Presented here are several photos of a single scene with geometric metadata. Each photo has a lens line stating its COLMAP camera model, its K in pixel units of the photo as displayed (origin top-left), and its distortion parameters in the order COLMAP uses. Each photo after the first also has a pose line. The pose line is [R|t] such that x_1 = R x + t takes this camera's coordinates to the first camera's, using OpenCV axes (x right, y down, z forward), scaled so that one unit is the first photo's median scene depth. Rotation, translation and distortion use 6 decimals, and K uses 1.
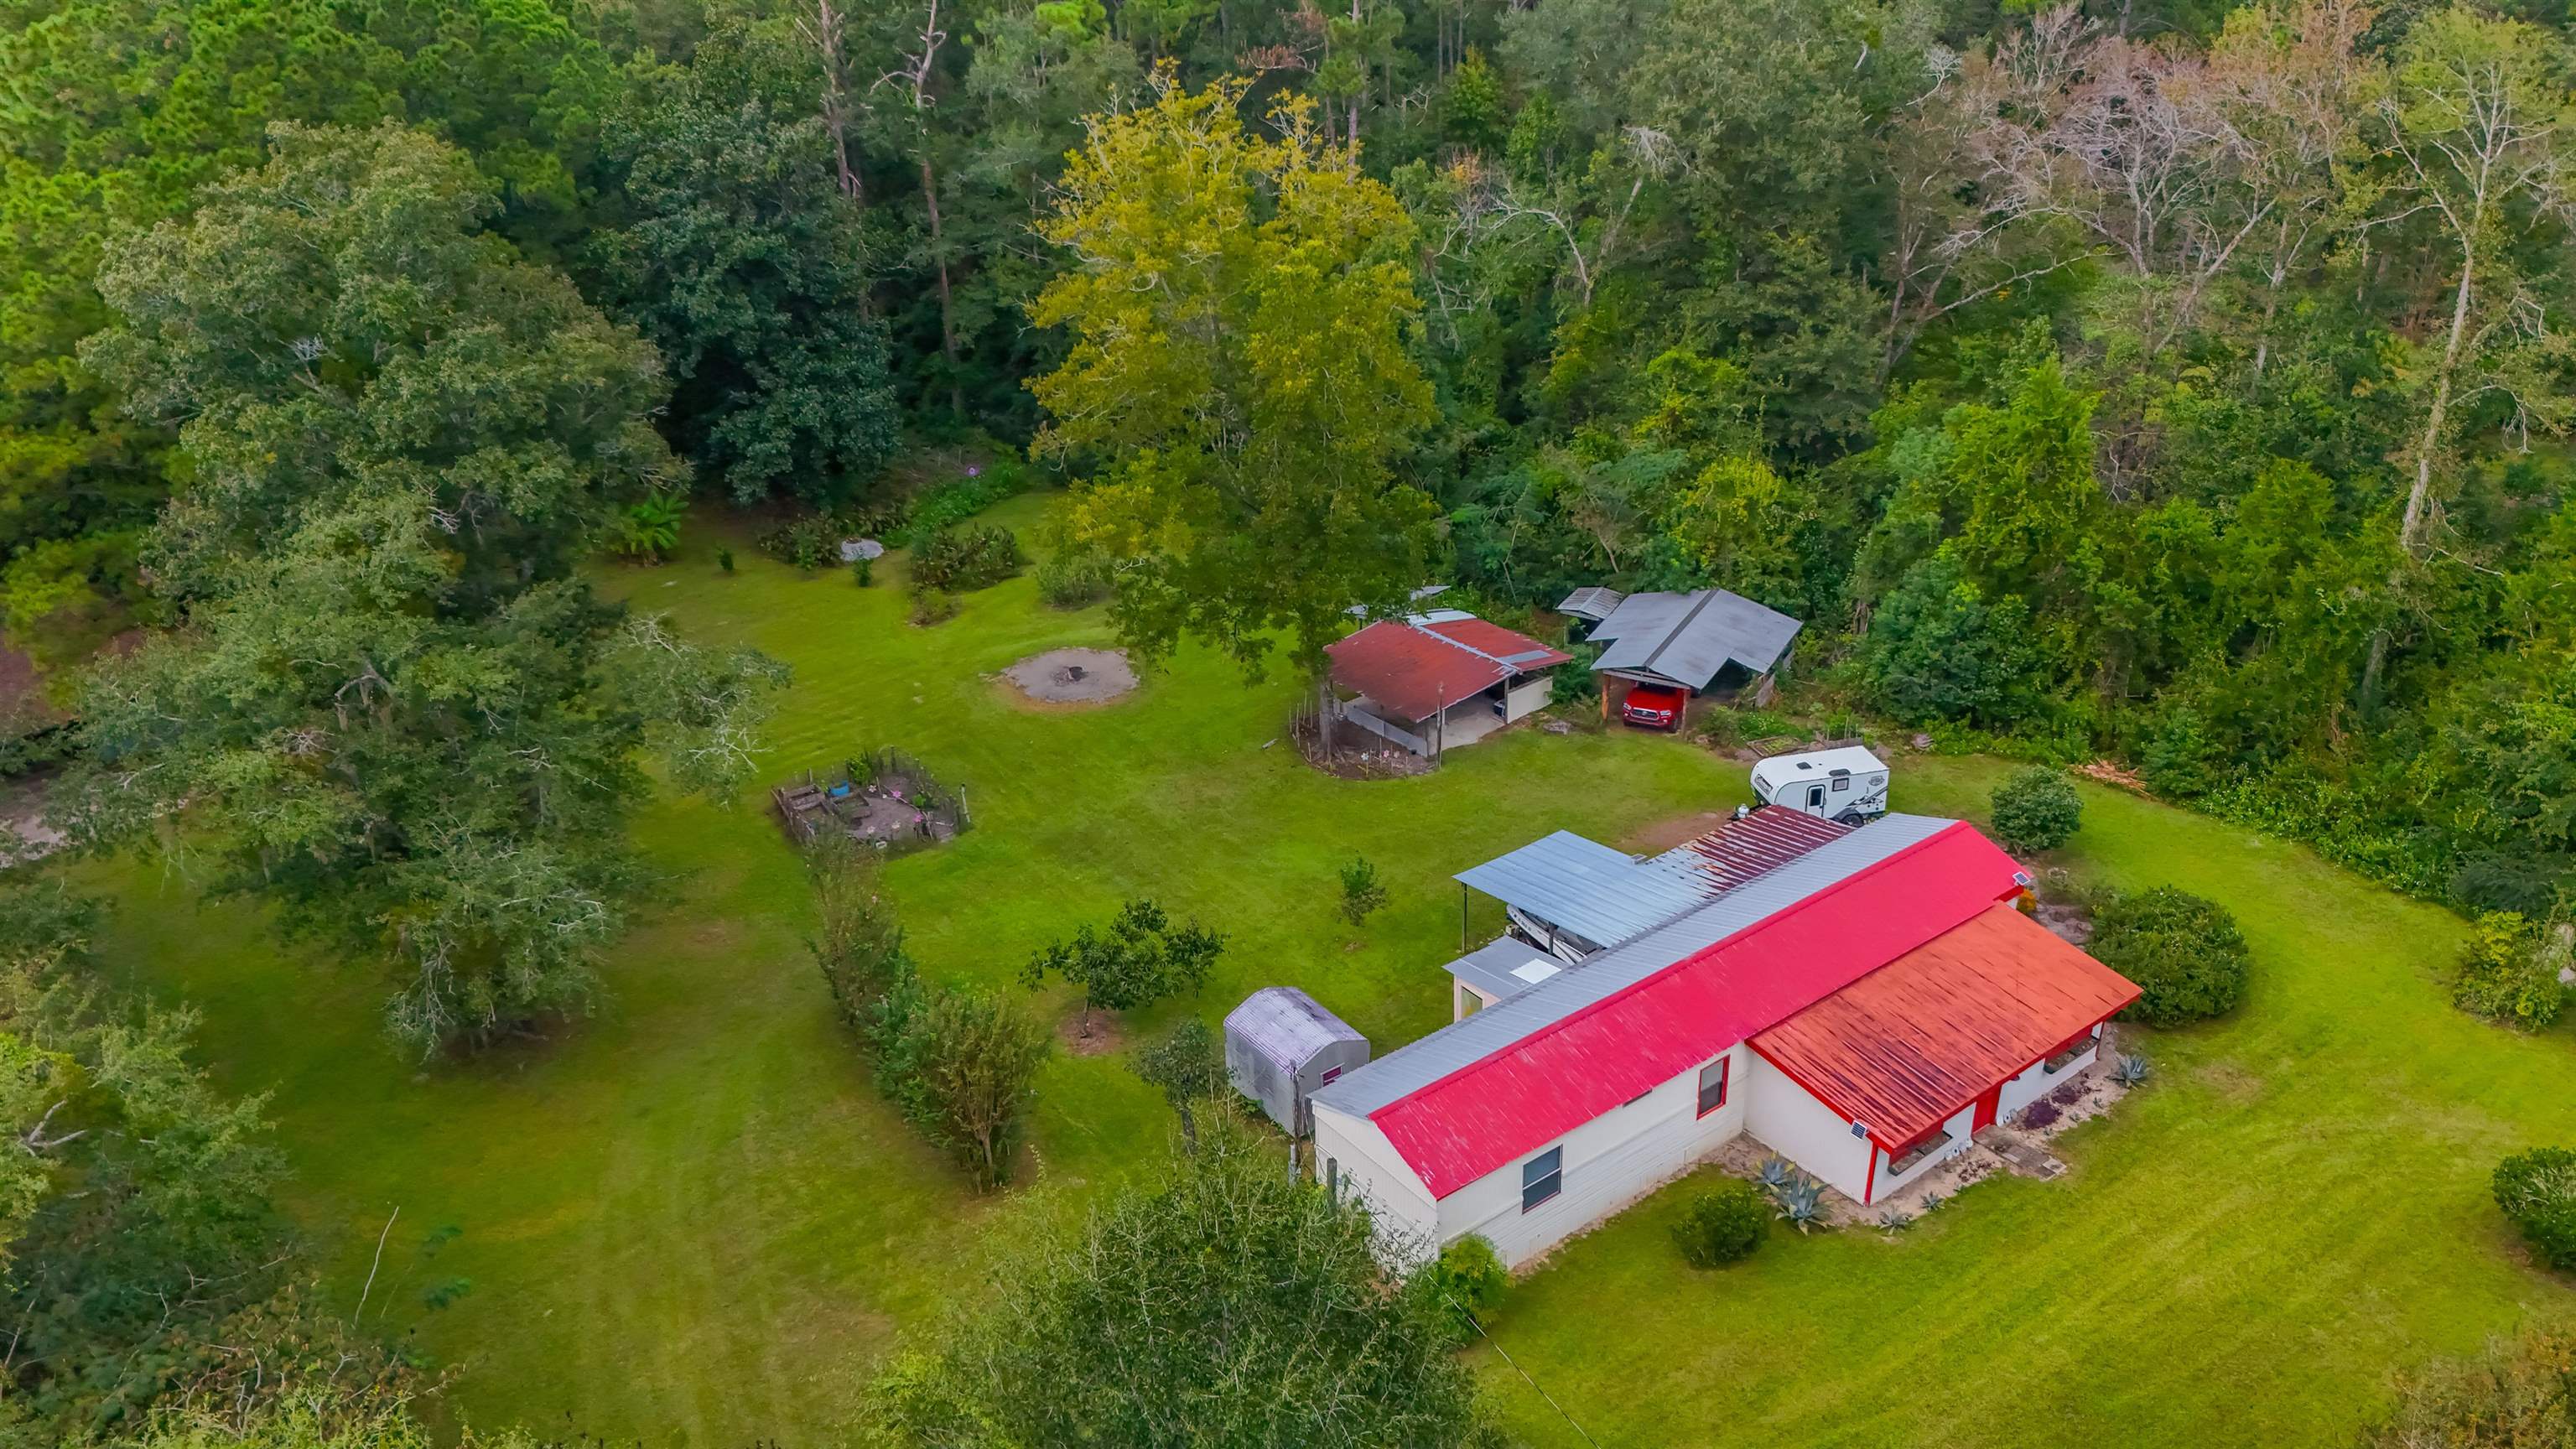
lens RADIAL K [[1793.5, 0, 1288.0], [0, 1793.5, 724.5], [0, 0, 1]] dist [0.004284, 0.001049]
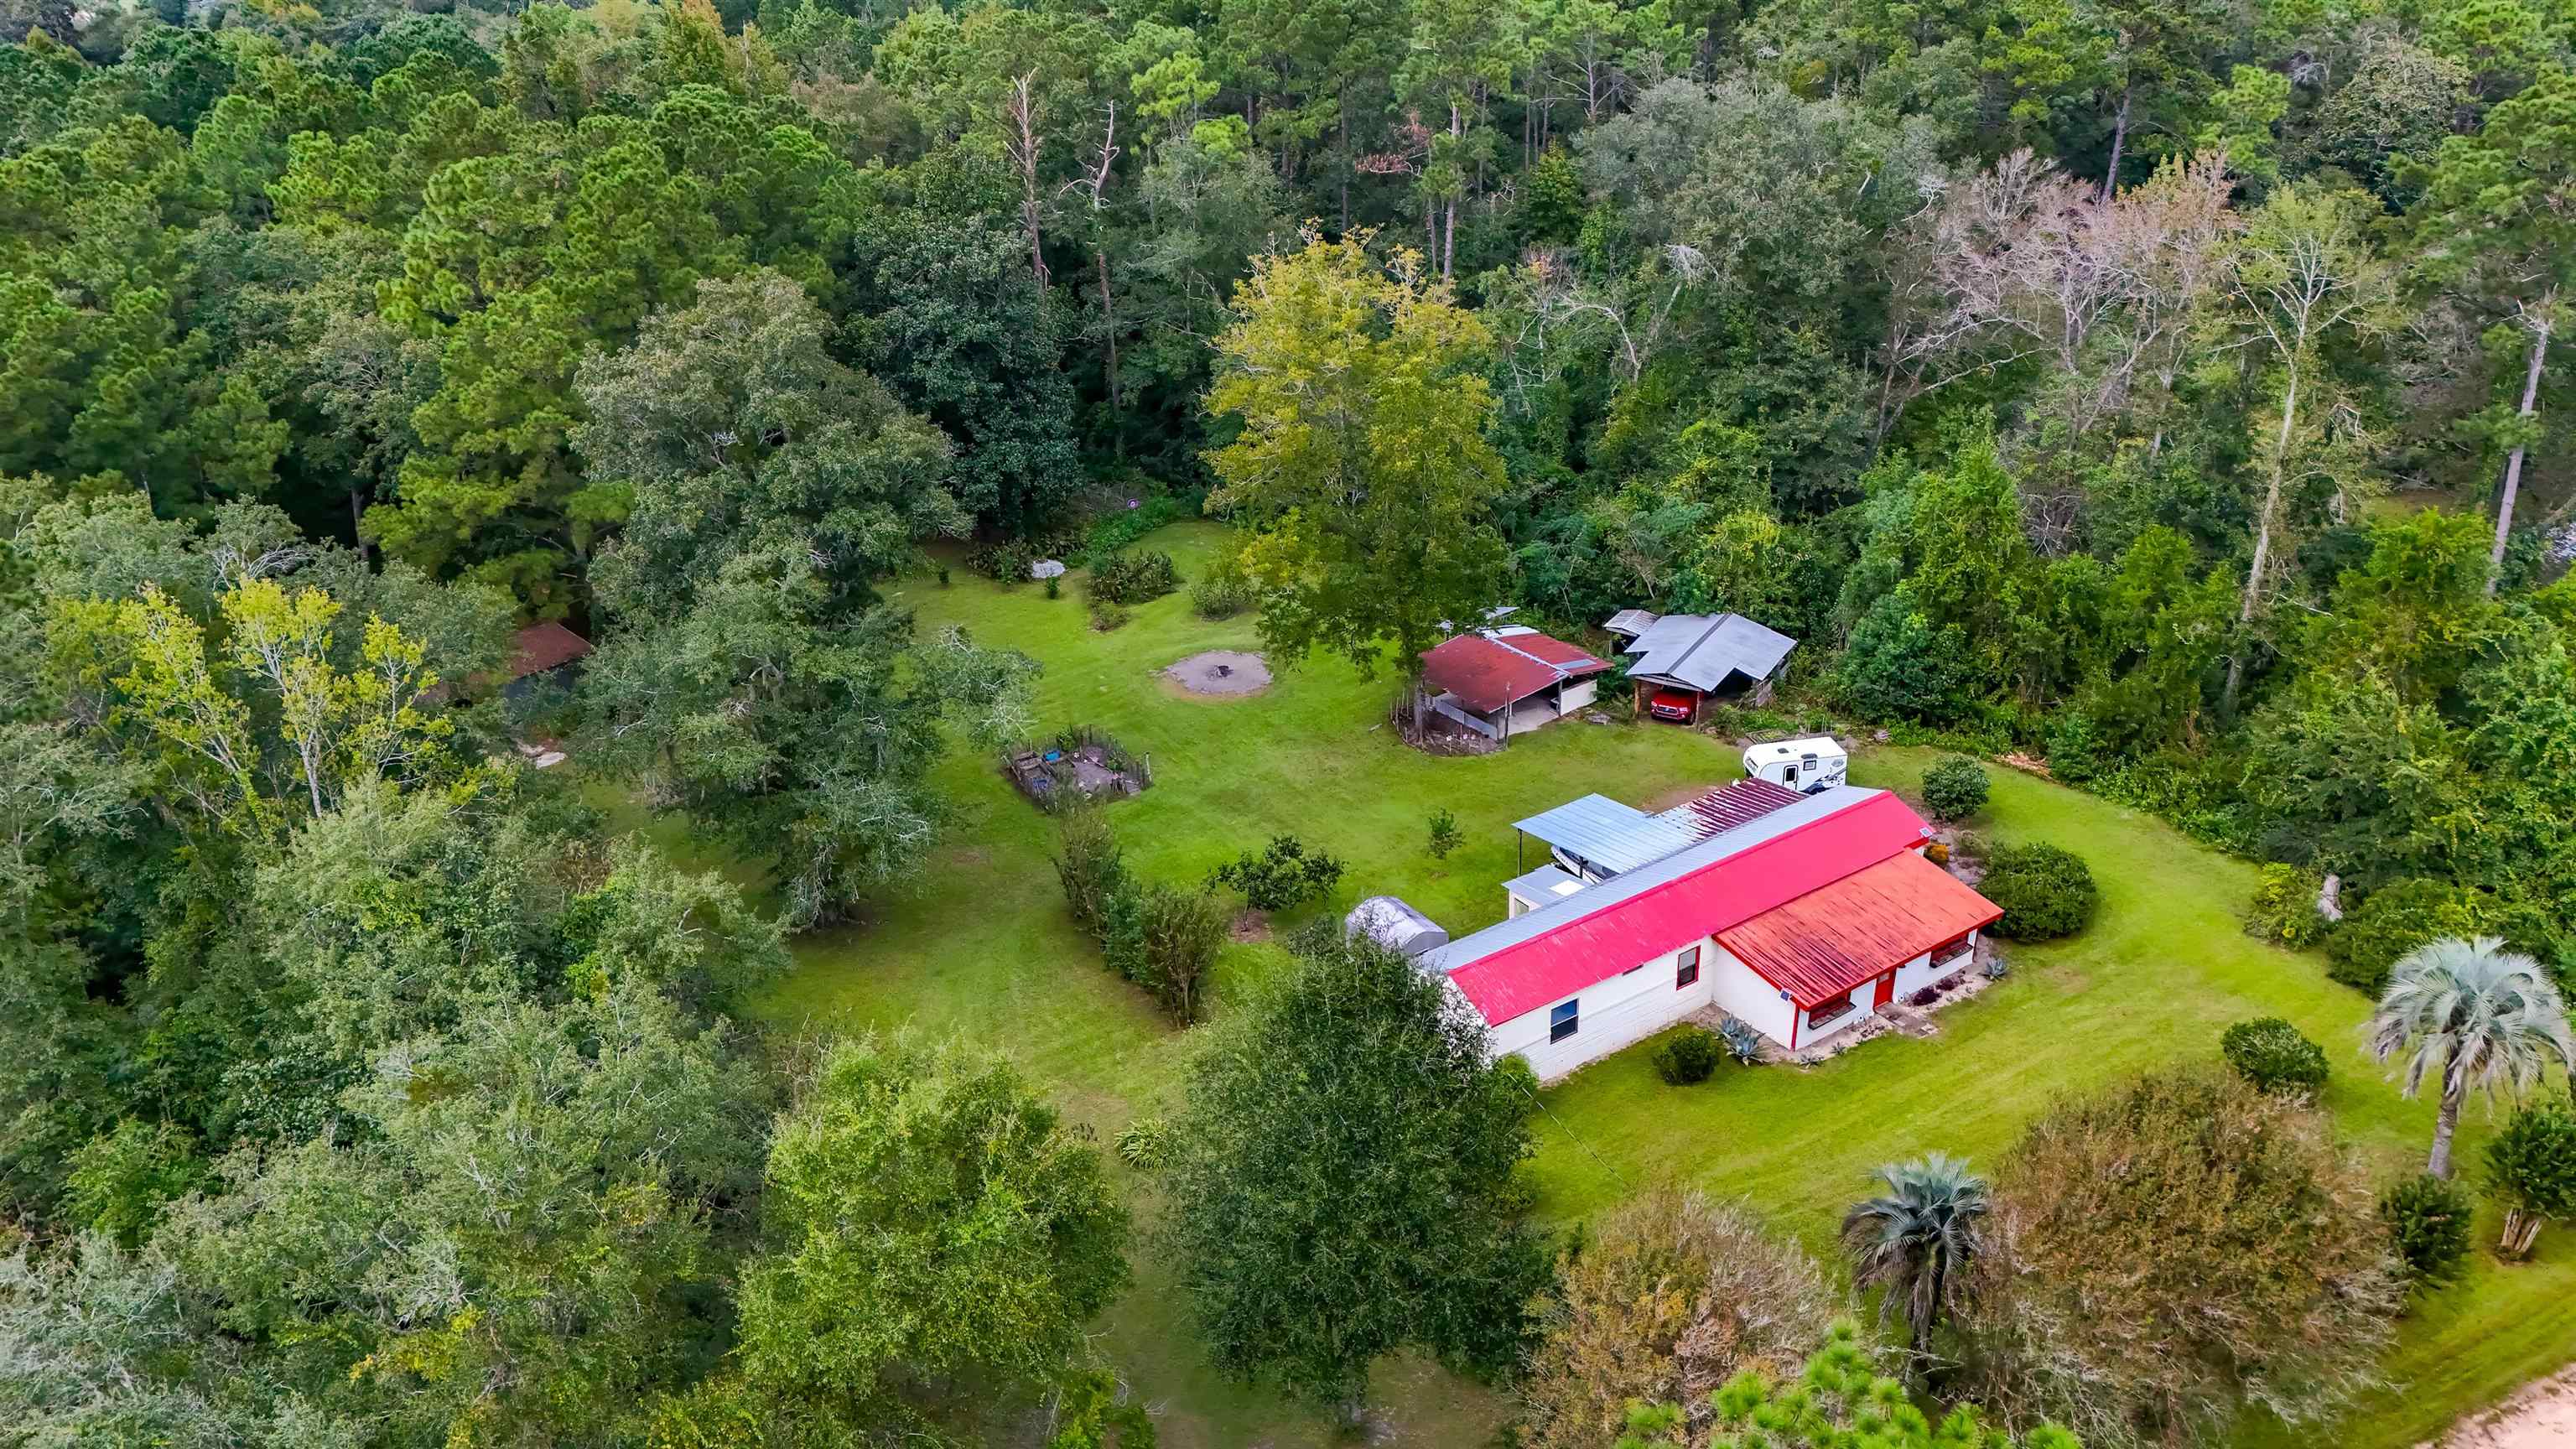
lens RADIAL K [[1795.1, 0, 1288.0], [0, 1795.1, 724.5], [0, 0, 1]] dist [0.067668, -0.114298]
pose [[0.998705, 0.019327, -0.047052, -0.013748], [-0.019292, 0.999813, 0.001206, 0.008796], [0.047067, -0.000297, 0.998892, -0.333815]]
